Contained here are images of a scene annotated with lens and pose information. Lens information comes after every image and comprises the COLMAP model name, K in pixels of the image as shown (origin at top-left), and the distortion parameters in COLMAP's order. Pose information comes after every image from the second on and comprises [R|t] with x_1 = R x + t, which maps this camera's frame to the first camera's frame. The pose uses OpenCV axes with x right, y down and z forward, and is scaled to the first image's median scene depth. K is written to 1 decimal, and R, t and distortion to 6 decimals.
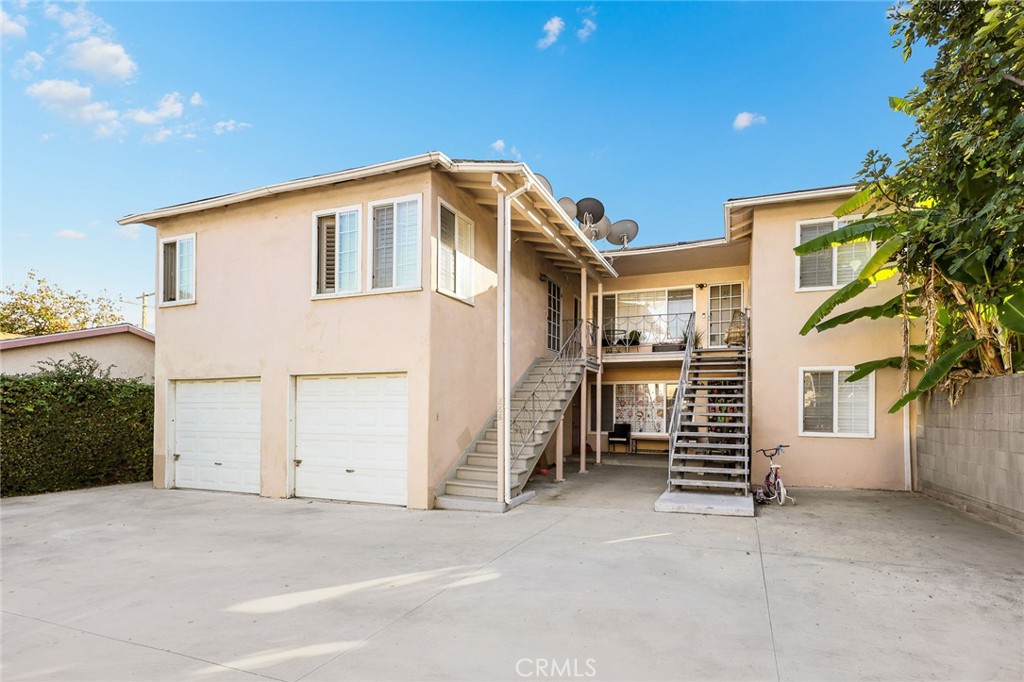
lens RADIAL K [[419.3, 0, 512.8], [0, 419.3, 380.2], [0, 0, 1]] dist [-0.000769, -0.000088]
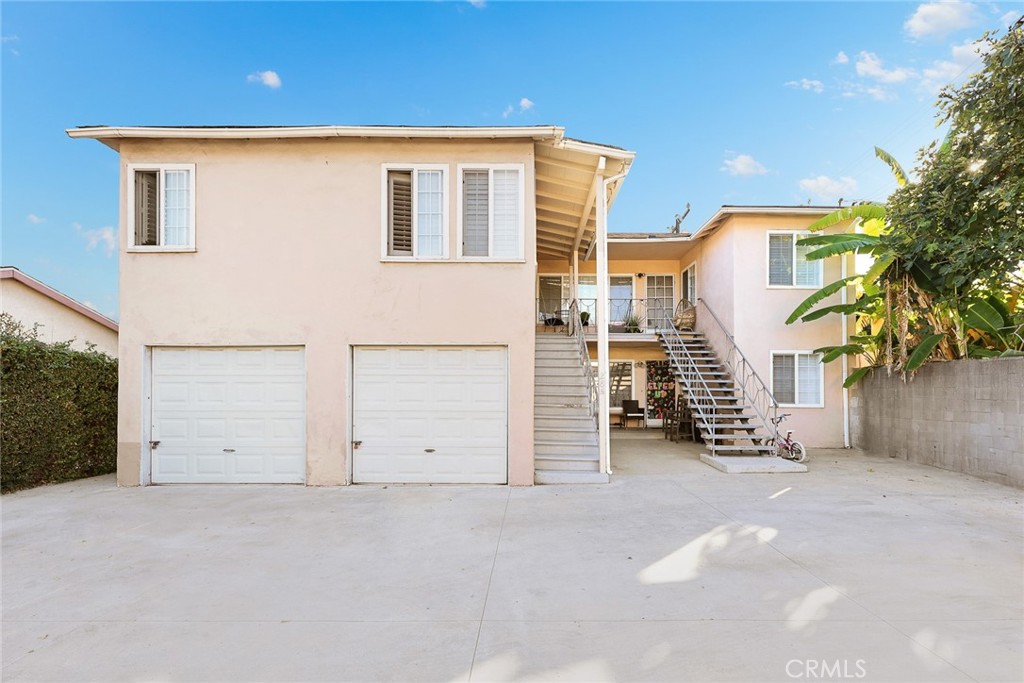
lens RADIAL K [[424.3, 0, 510.9], [0, 424.3, 355.5], [0, 0, 1]] dist [0.000849, 0.000036]
pose [[0.956149, 0.022175, 0.292040, -0.472907], [-0.020855, 0.999753, -0.007631, 0.010335], [-0.292137, 0.001206, 0.956376, 0.051656]]
